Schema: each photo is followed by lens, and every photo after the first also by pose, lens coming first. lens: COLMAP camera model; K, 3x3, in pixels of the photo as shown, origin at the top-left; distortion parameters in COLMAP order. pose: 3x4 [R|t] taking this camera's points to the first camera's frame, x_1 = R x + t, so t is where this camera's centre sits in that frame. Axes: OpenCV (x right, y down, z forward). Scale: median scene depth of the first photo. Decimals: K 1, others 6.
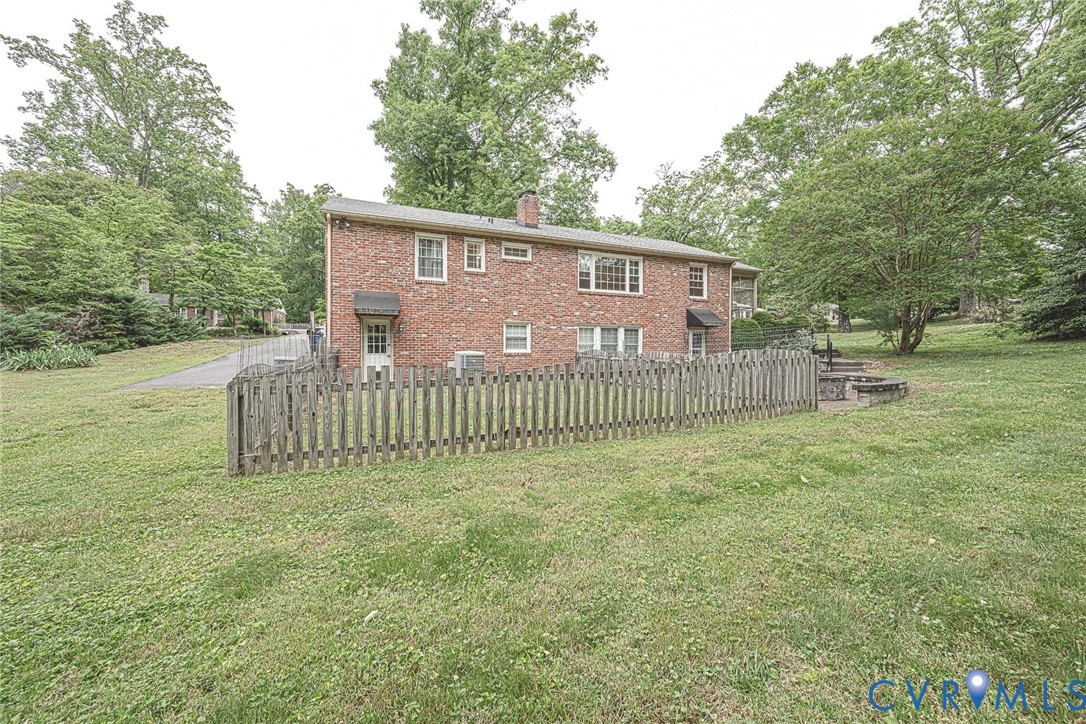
lens RADIAL K [[471.8, 0, 542.7], [0, 471.8, 358.5], [0, 0, 1]] dist [0.000528, -0.000049]
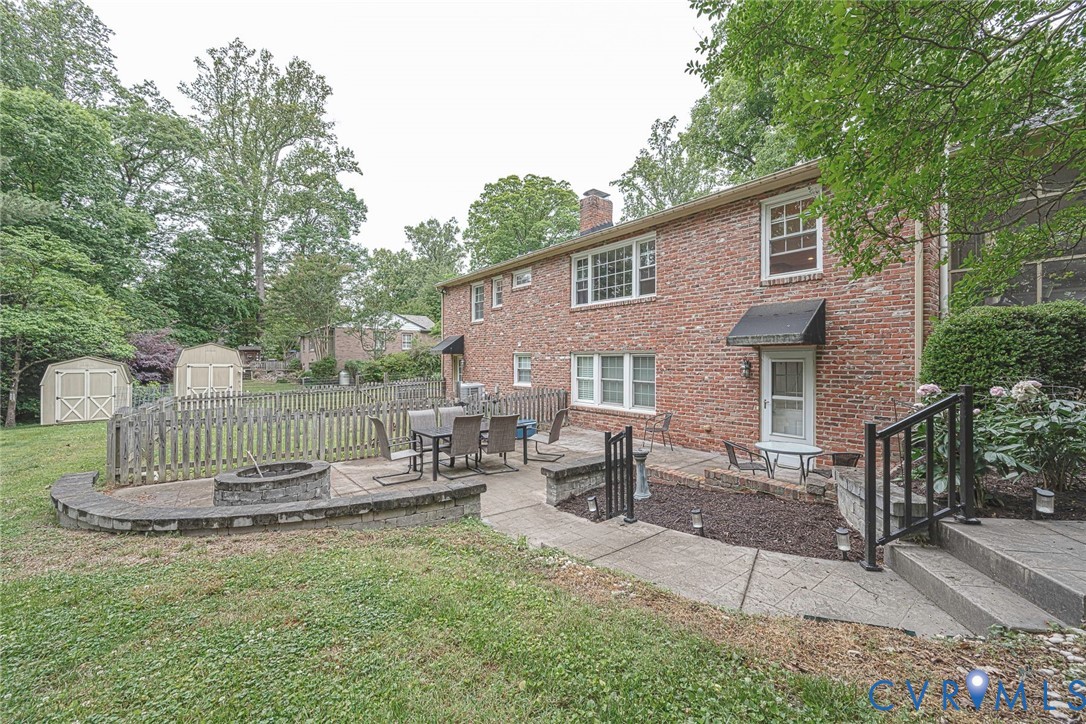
lens RADIAL K [[471.8, 0, 542.7], [0, 471.8, 358.5], [0, 0, 1]] dist [0.000528, -0.000049]
pose [[0.152545, -0.005125, -0.988283, 0.770847], [-0.016626, 0.999832, -0.007752, -0.053892], [0.988157, 0.017613, 0.152434, 0.793652]]
